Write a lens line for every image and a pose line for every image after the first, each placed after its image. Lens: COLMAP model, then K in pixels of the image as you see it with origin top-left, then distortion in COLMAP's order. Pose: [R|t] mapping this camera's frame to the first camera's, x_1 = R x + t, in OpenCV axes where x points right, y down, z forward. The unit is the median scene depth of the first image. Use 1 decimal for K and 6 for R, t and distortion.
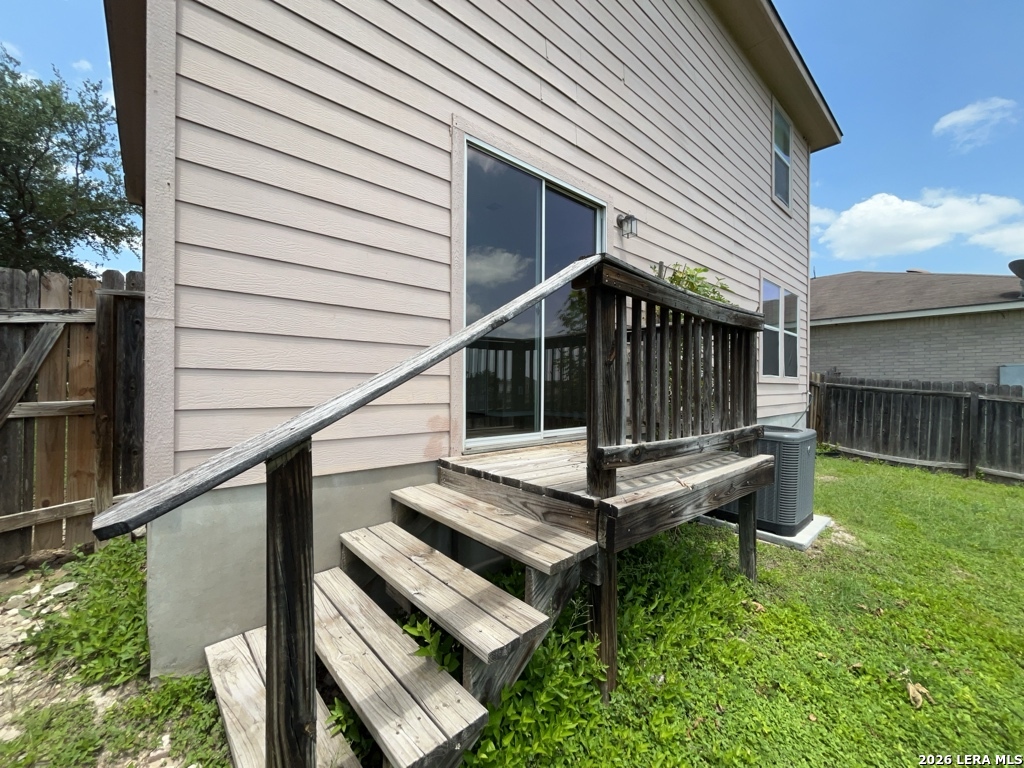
lens RADIAL K [[413.4, 0, 511.3], [0, 413.4, 385.6], [0, 0, 1]] dist [-0.002198, -0.000092]
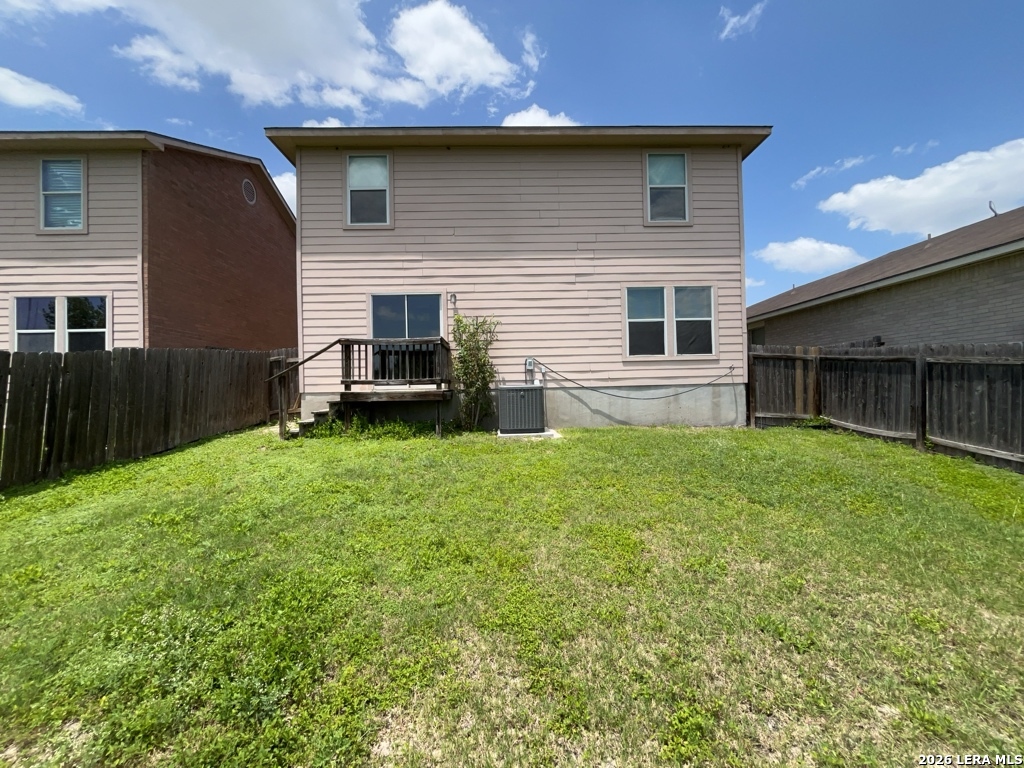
lens RADIAL K [[413.4, 0, 513.7], [0, 413.4, 387.3], [0, 0, 1]] dist [-0.002198, -0.000092]
pose [[0.765368, -0.027321, -0.643013, 0.938246], [0.027957, 0.999567, -0.009193, 0.064986], [0.642986, -0.010940, 0.765800, -0.262839]]
